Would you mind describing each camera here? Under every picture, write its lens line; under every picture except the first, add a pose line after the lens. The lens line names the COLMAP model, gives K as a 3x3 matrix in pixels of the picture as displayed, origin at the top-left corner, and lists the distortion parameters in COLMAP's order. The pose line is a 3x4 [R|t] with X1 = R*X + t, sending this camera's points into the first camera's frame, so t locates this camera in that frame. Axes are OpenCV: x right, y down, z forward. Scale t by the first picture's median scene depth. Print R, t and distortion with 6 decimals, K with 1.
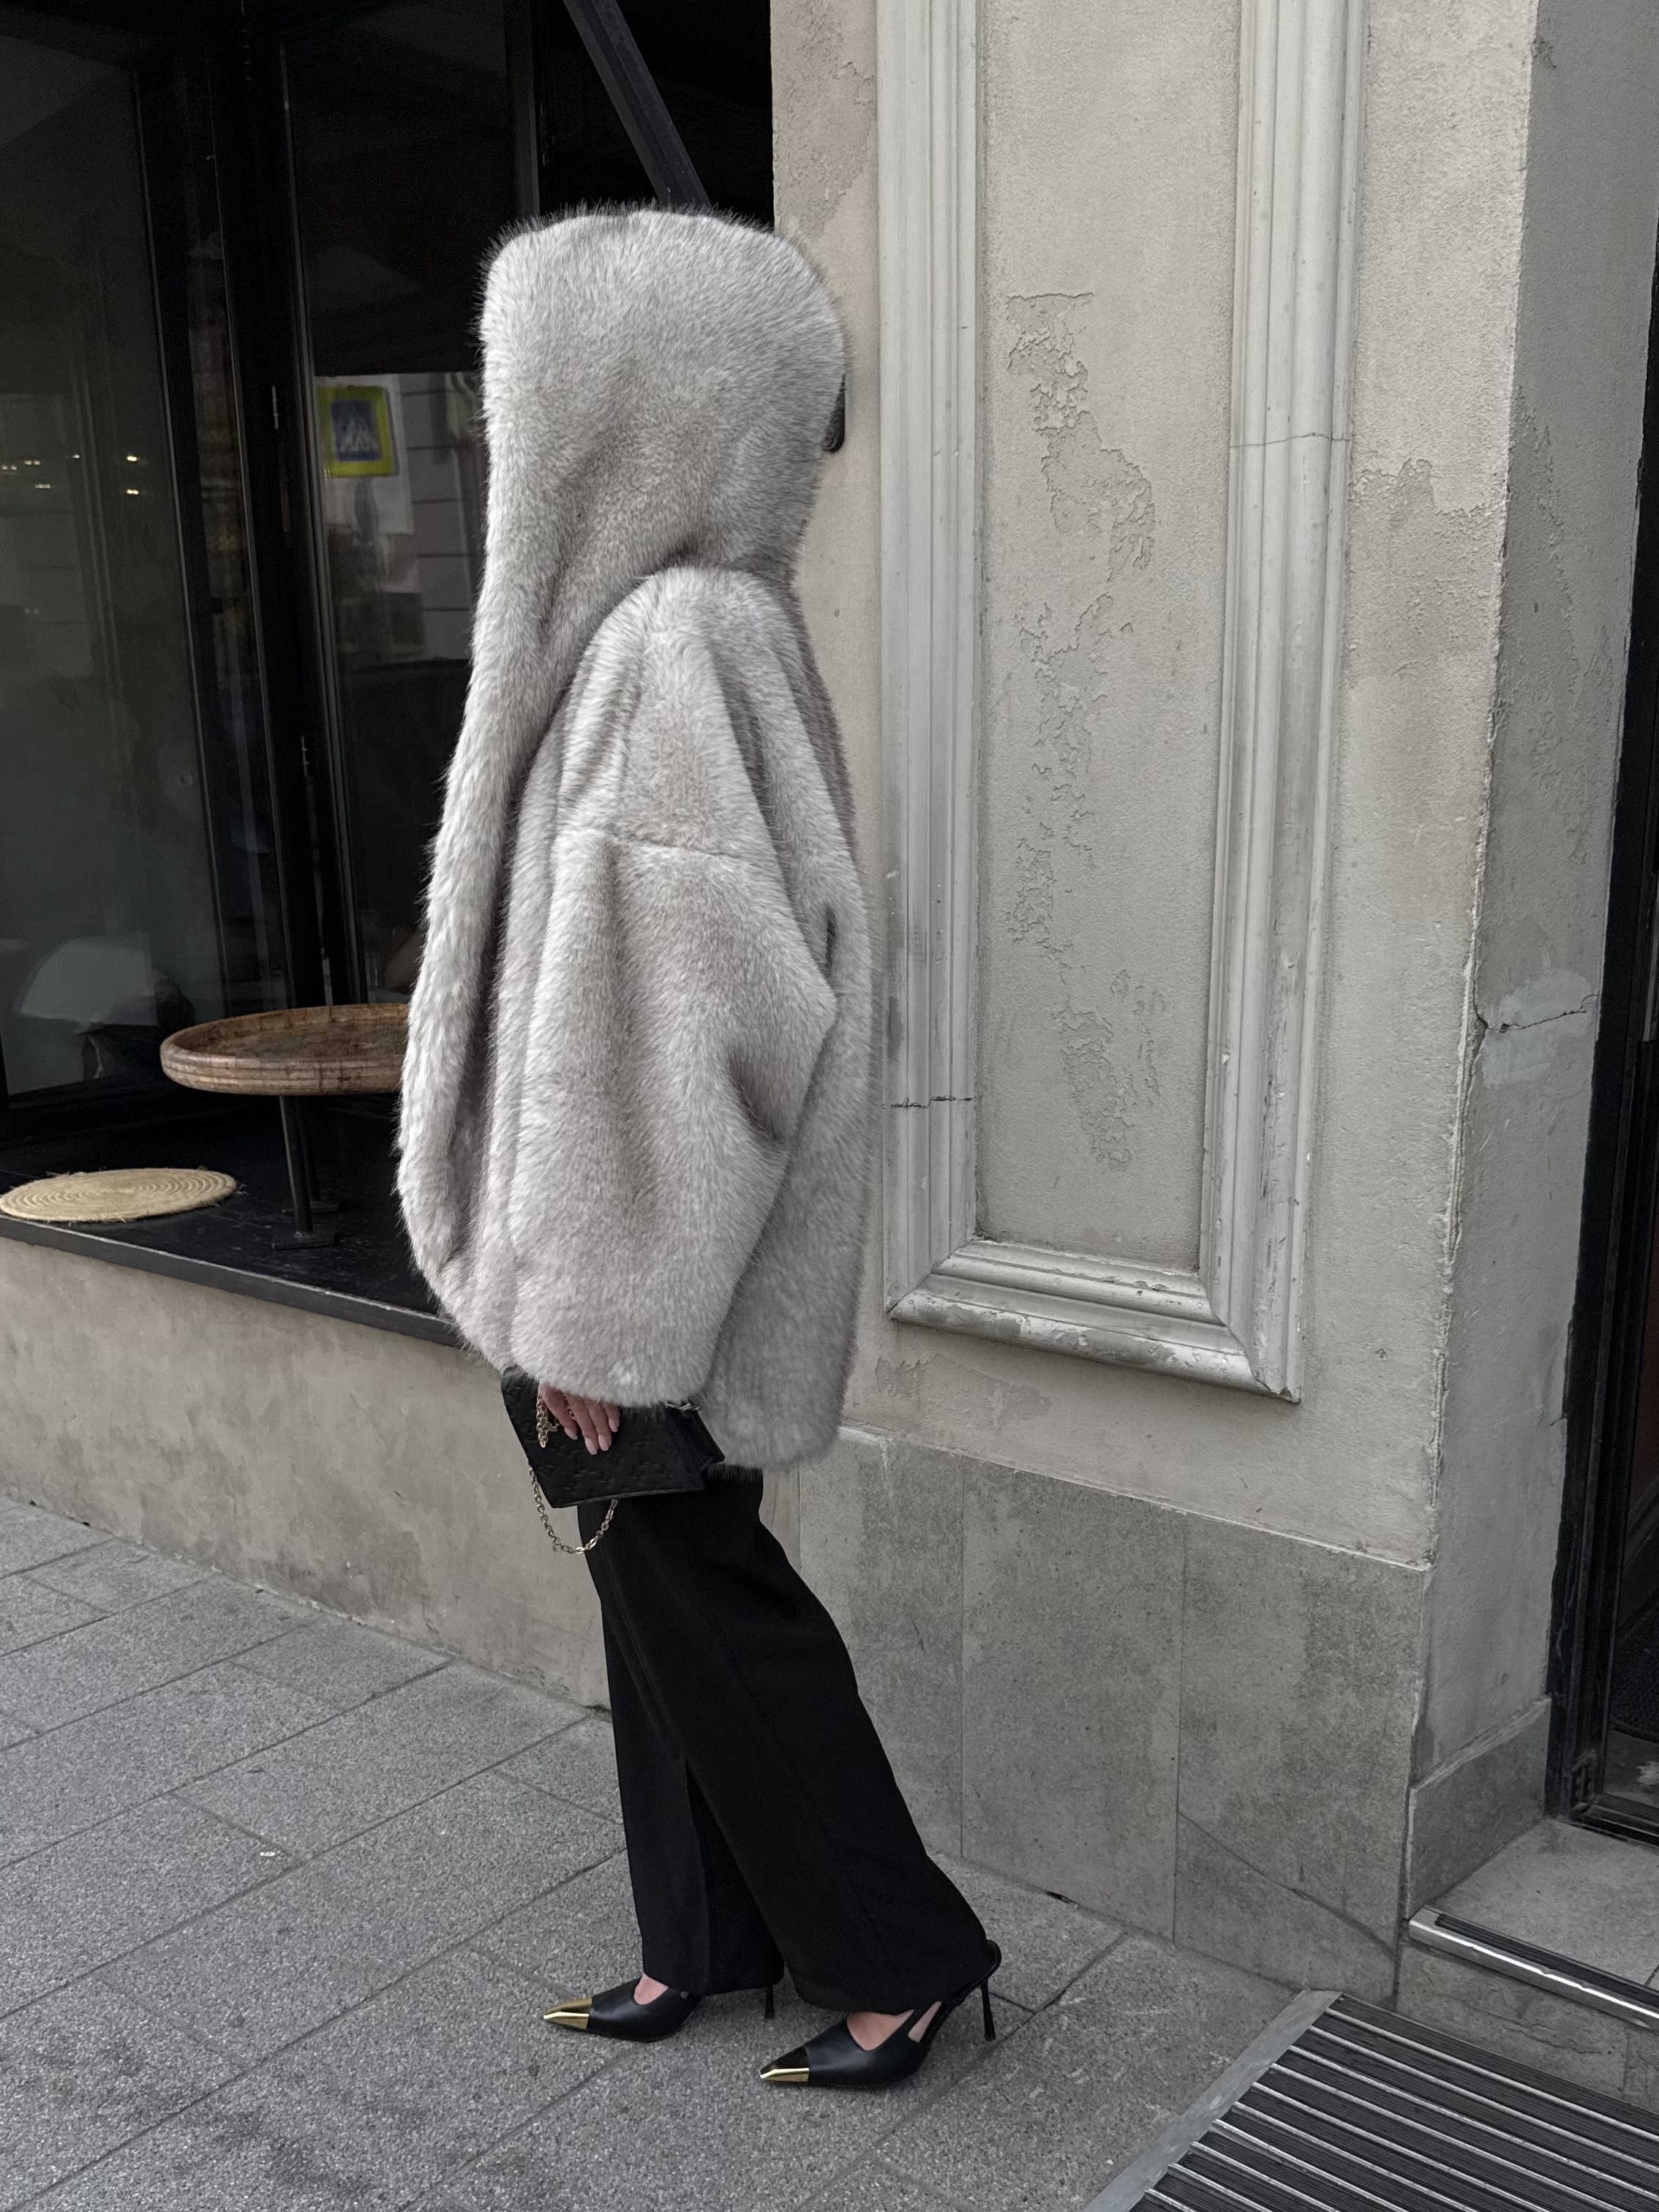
lens RADIAL K [[2010.6, 0, 799.2], [0, 2010.6, 1323.4], [0, 0, 1]] dist [0.175002, -0.366125]
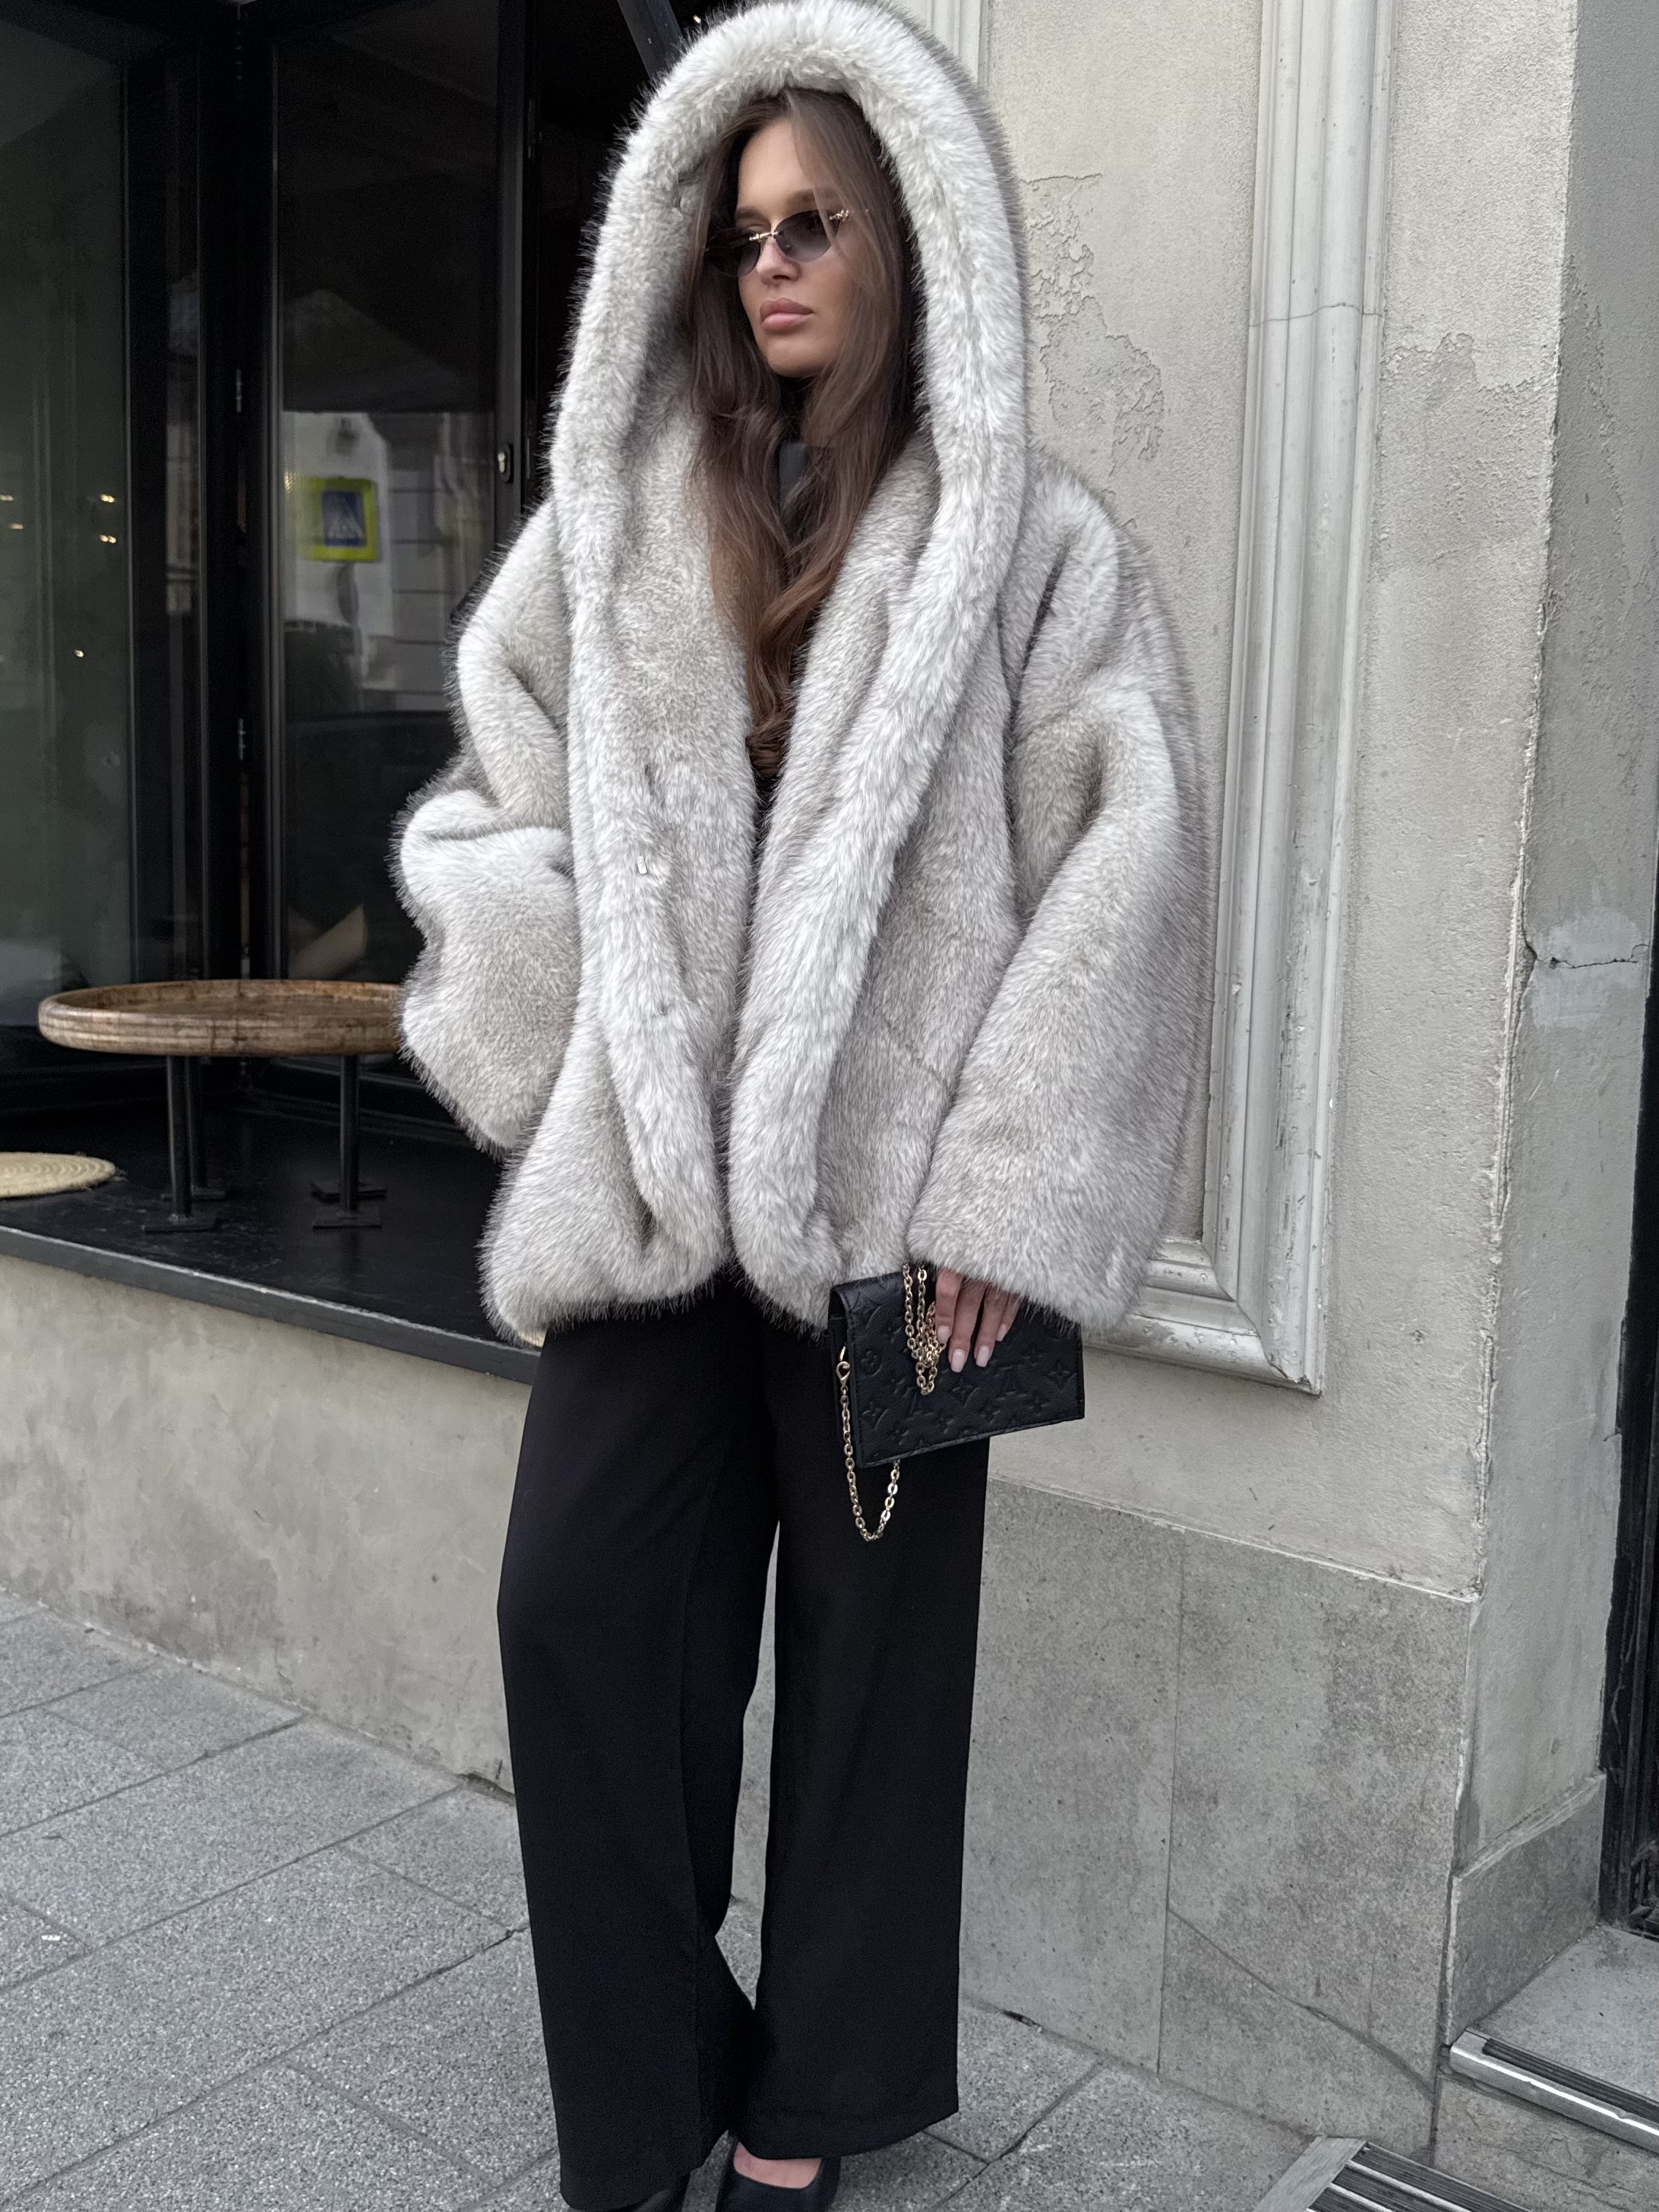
lens RADIAL K [[2025.2, 0, 845.2], [0, 2025.2, 1071.1], [0, 0, 1]] dist [0.194026, -0.458150]
pose [[0.997809, 0.045367, 0.048148, 0.000514], [-0.036643, 0.984984, -0.168710, 0.055244], [-0.055079, 0.166577, 0.984489, 0.137483]]
